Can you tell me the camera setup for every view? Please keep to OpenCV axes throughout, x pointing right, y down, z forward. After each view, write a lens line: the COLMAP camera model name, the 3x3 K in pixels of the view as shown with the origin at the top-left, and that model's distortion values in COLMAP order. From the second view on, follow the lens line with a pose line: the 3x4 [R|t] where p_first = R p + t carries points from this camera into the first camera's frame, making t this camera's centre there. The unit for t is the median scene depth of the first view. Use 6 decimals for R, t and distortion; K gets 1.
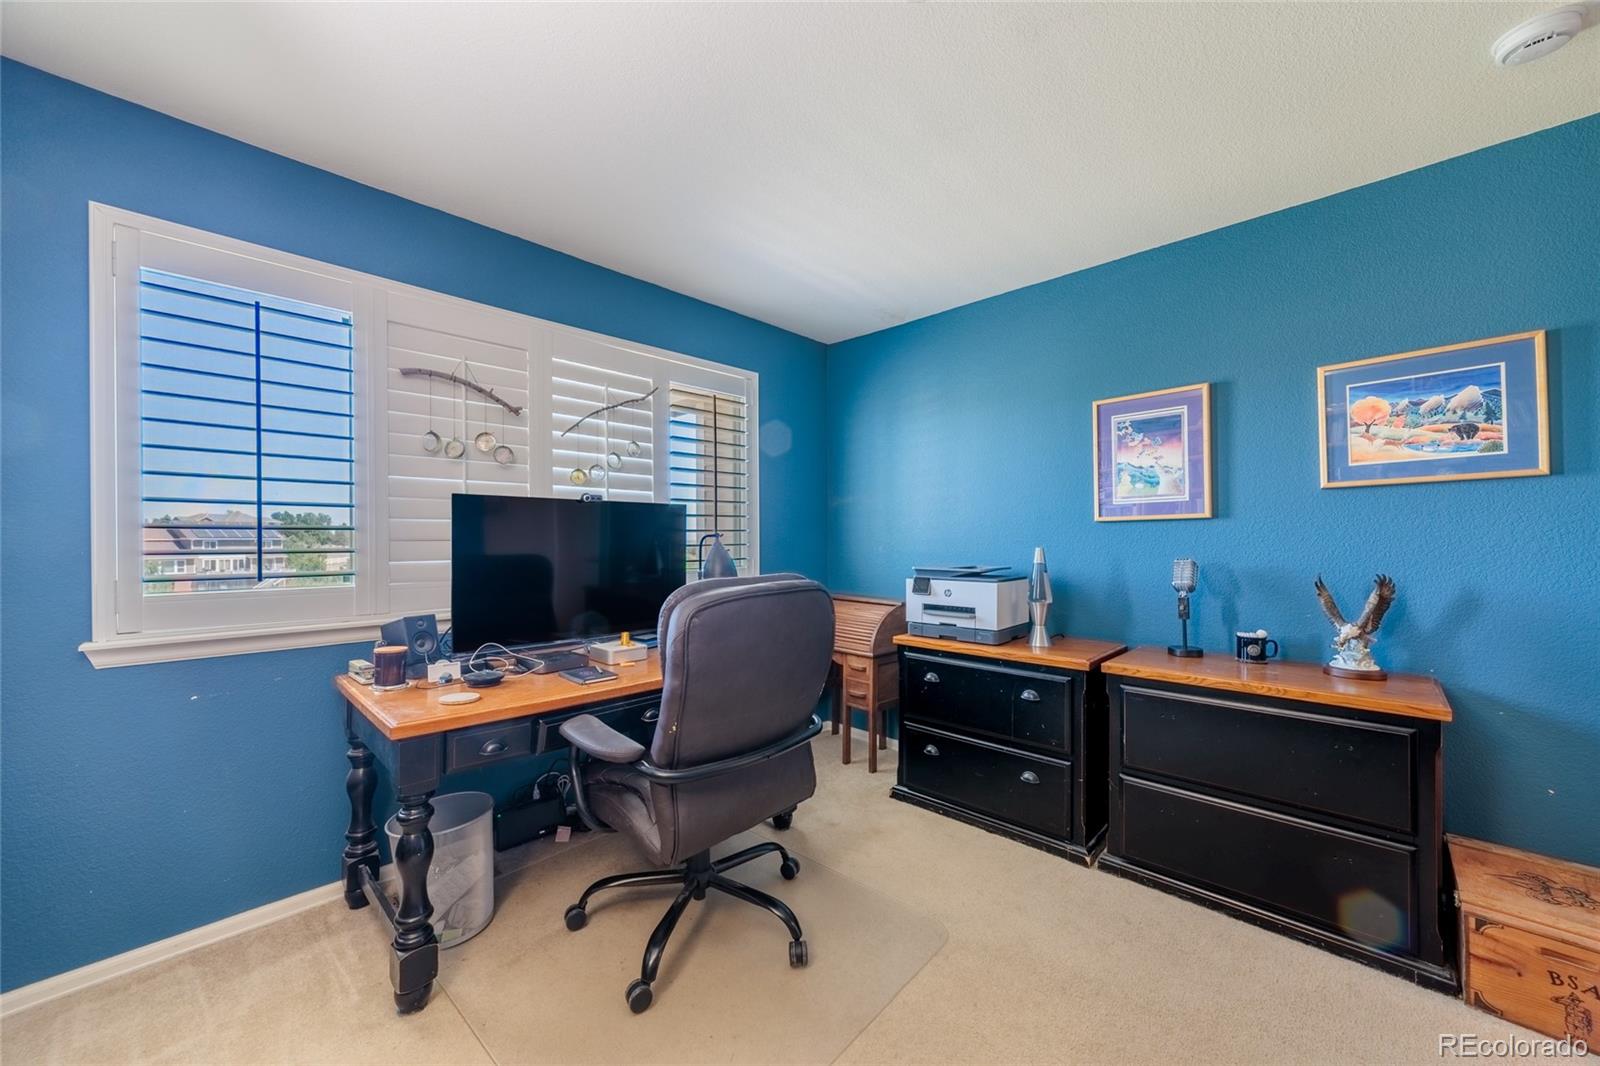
lens RADIAL K [[604.1, 0, 800.1], [0, 604.1, 537.7], [0, 0, 1]] dist [-0.002815, -0.000154]
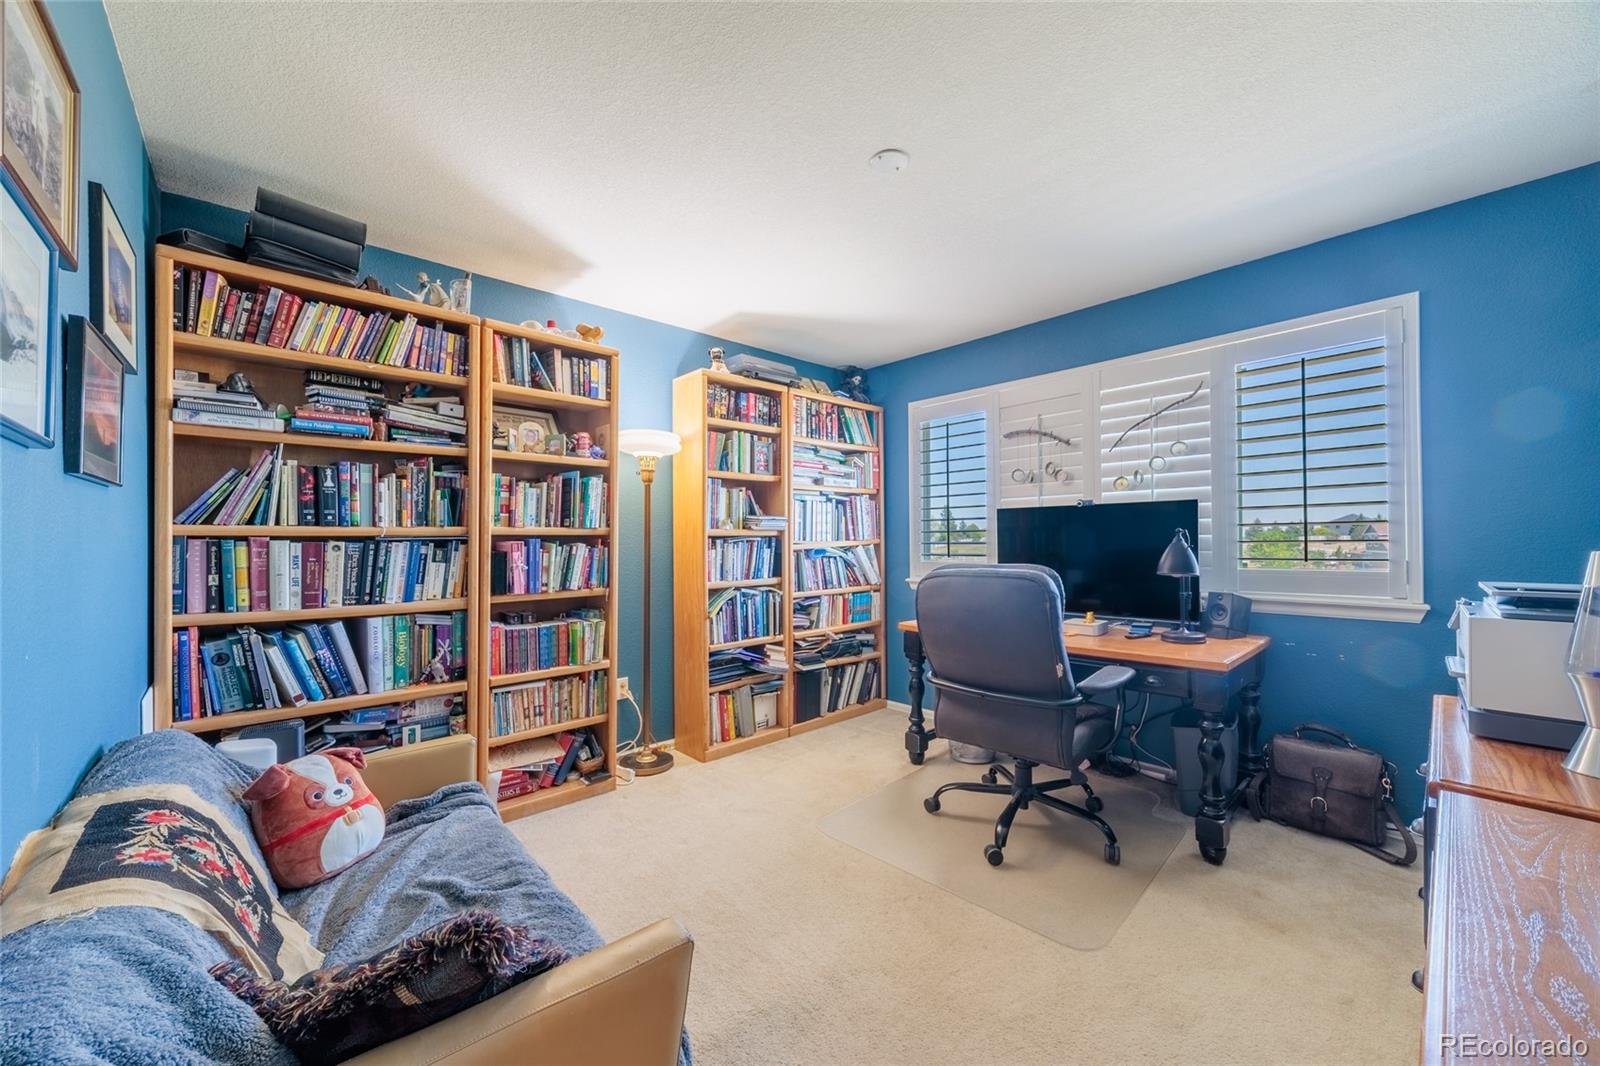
lens RADIAL K [[604.1, 0, 801.2], [0, 604.1, 537.2], [0, 0, 1]] dist [-0.002815, -0.000154]
pose [[-0.063673, -0.002262, -0.997968, 0.957292], [0.009602, 0.999950, -0.002880, 0.003597], [0.997925, -0.009766, -0.063648, 0.495020]]
